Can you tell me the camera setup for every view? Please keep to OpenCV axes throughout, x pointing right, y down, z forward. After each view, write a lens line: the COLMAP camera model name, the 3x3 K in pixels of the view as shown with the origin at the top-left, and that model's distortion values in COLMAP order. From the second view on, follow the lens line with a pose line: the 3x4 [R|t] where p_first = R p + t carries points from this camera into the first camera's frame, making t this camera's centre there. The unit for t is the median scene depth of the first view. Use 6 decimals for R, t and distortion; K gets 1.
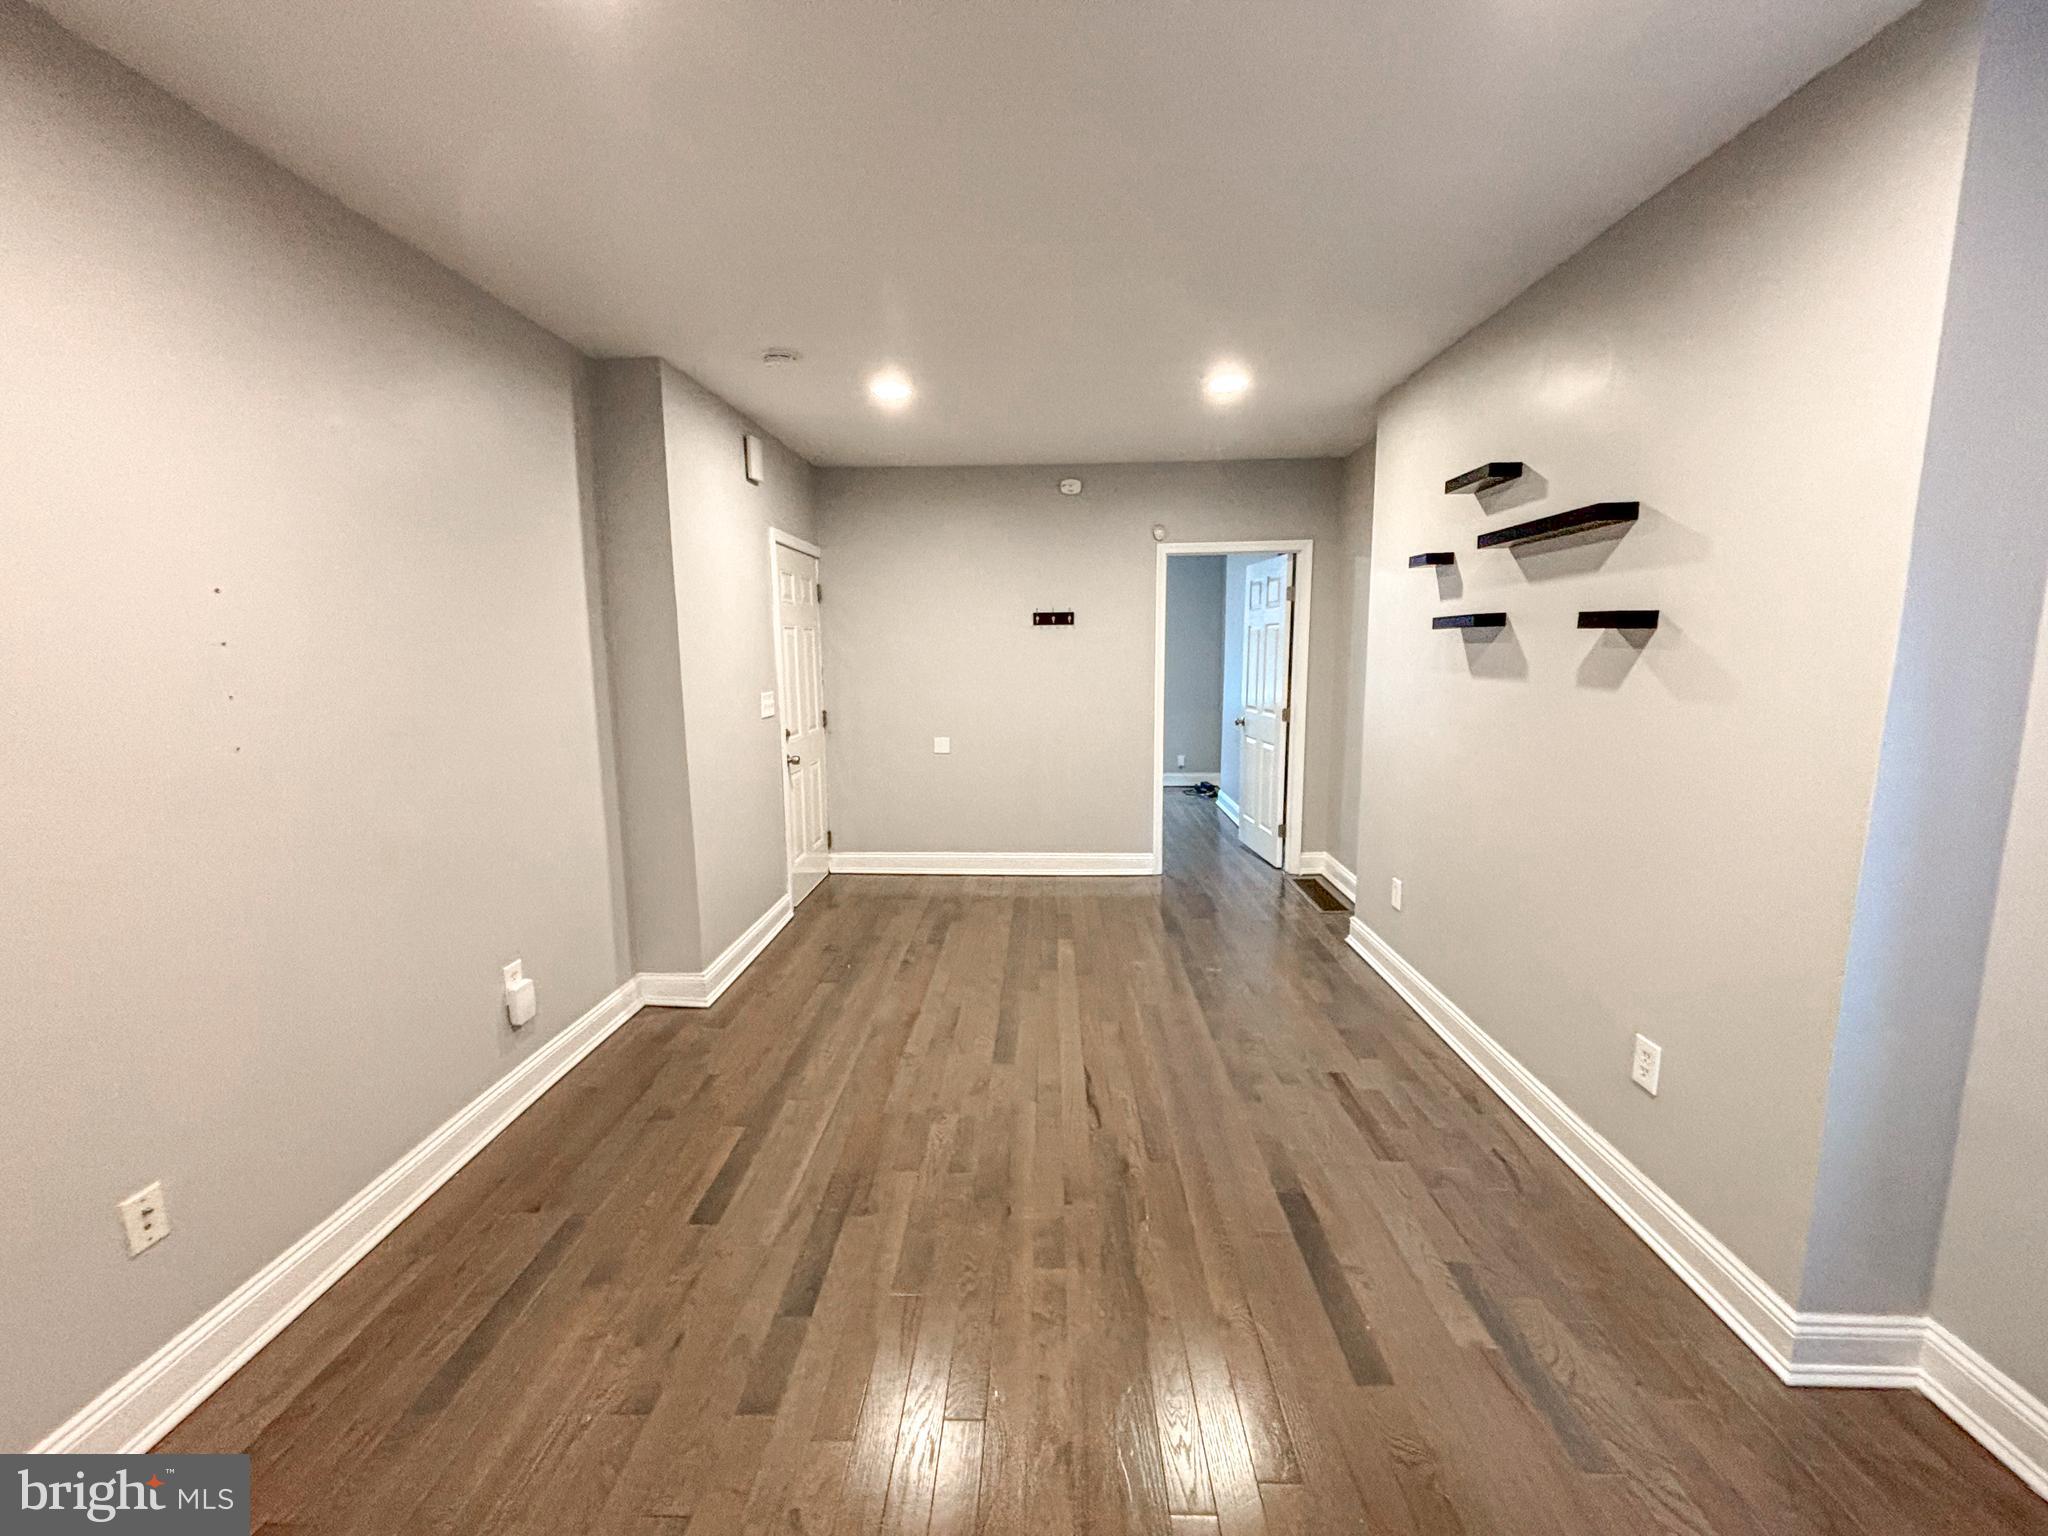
lens RADIAL K [[821.8, 0, 1024.6], [0, 821.8, 771.9], [0, 0, 1]] dist [0.003436, 0.000298]
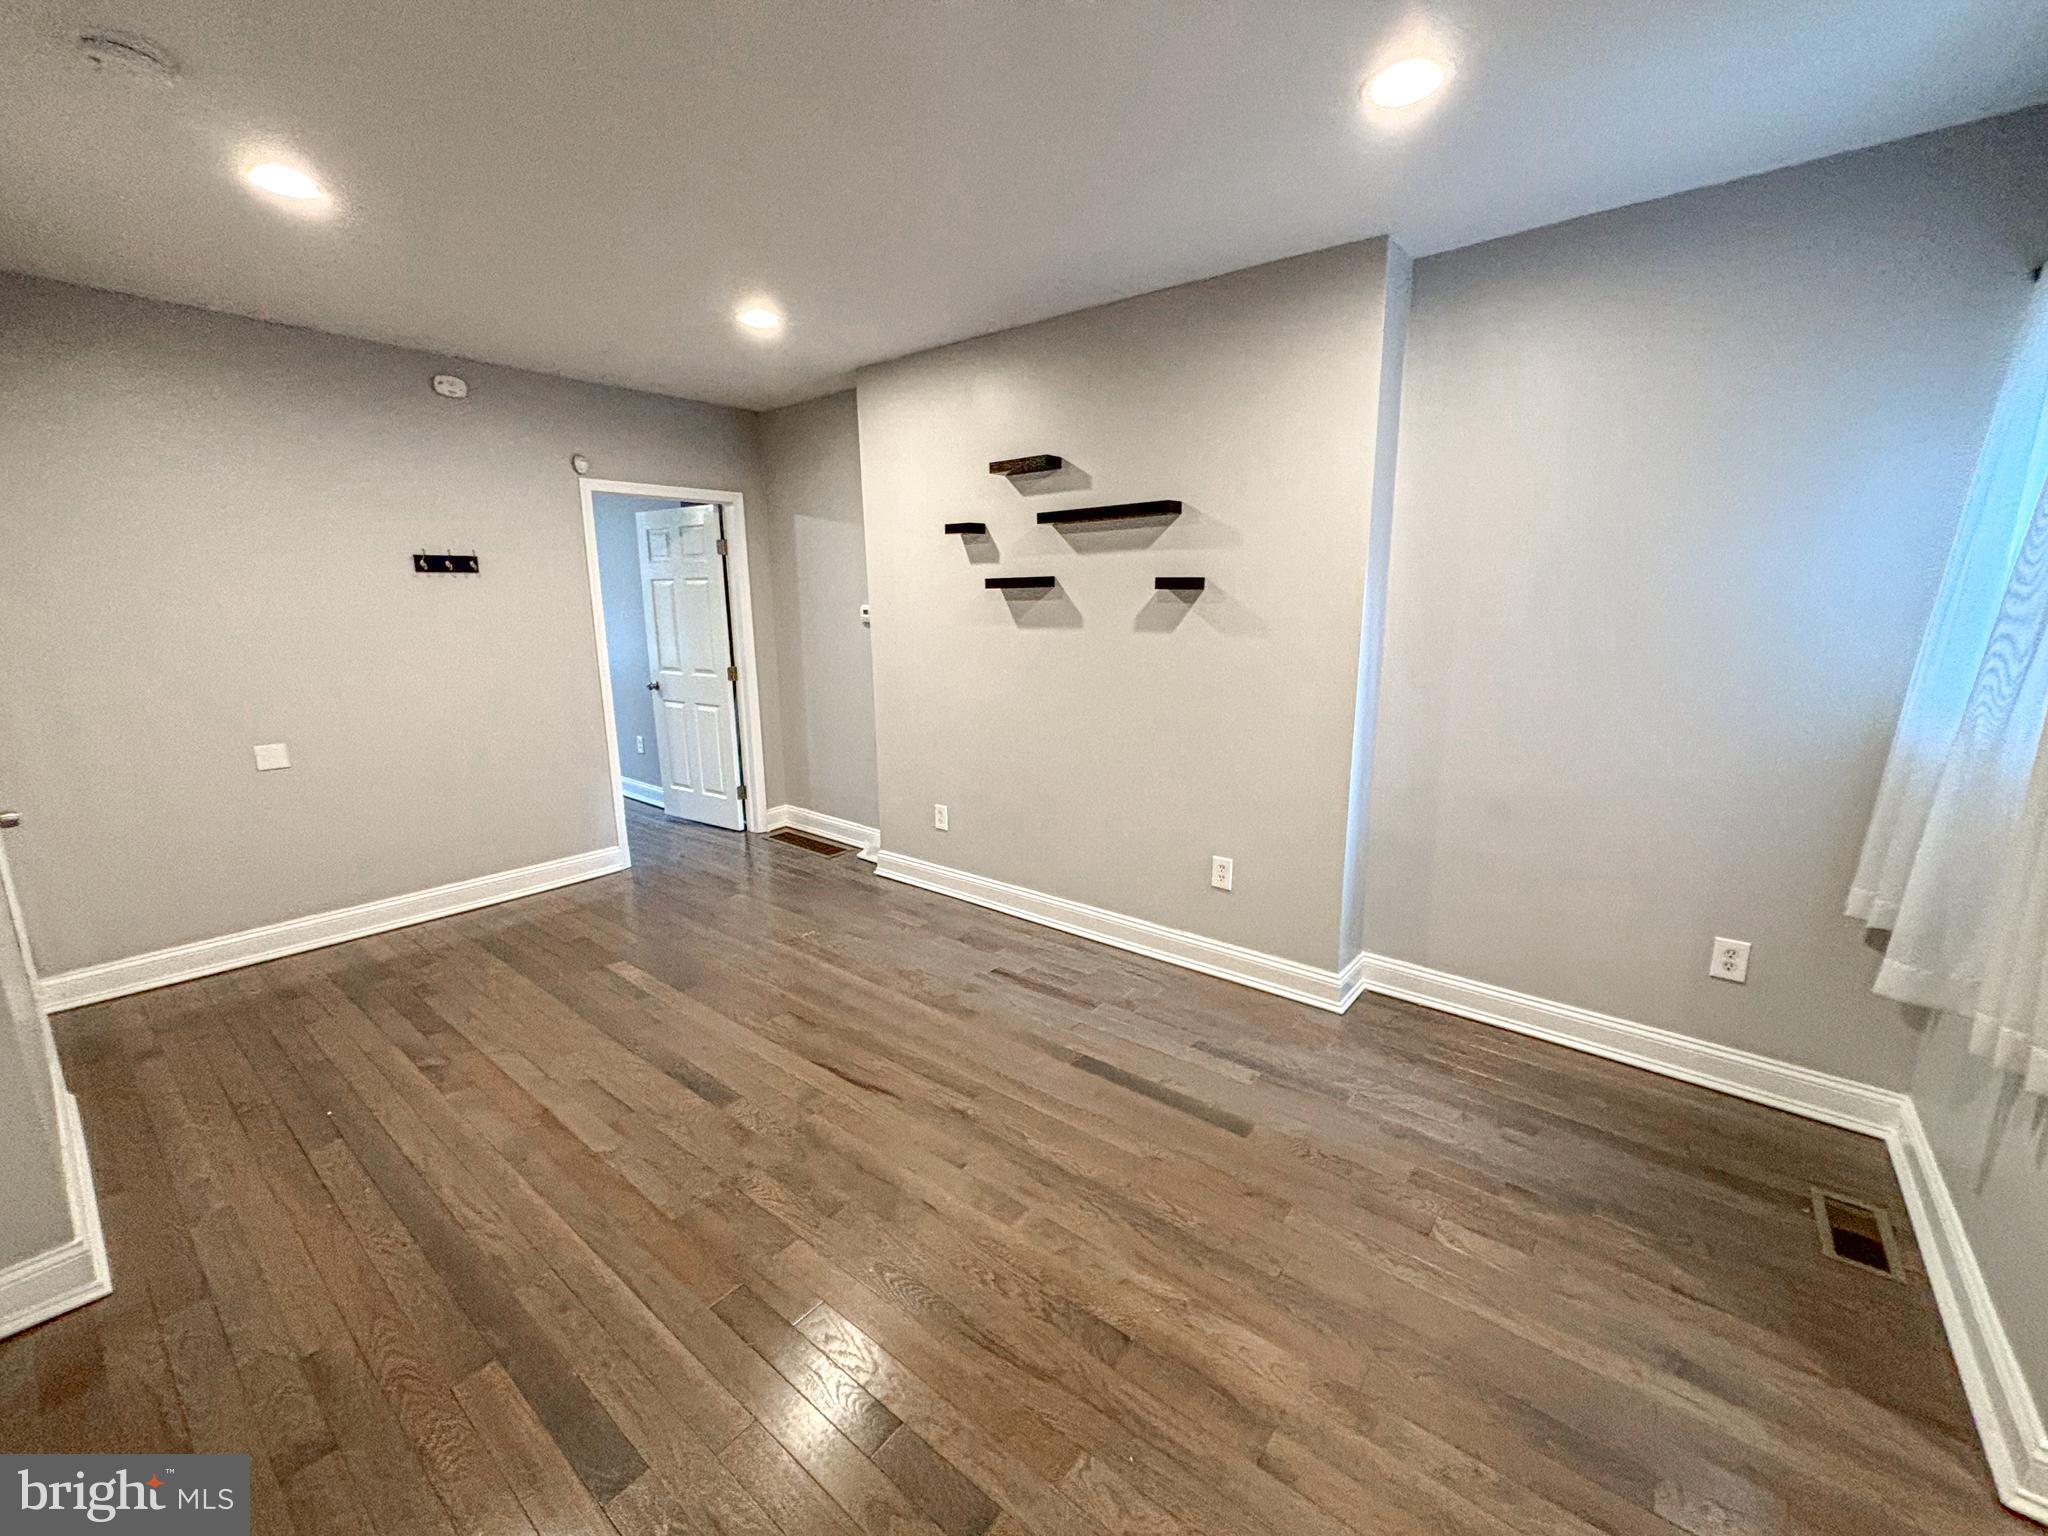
lens RADIAL K [[821.8, 0, 1022.5], [0, 821.8, 770.5], [0, 0, 1]] dist [0.003436, 0.000298]
pose [[0.598728, -0.160396, 0.784728, -0.380538], [0.122193, 0.986567, 0.108420, -0.029008], [-0.791577, 0.030974, 0.610285, 0.201519]]
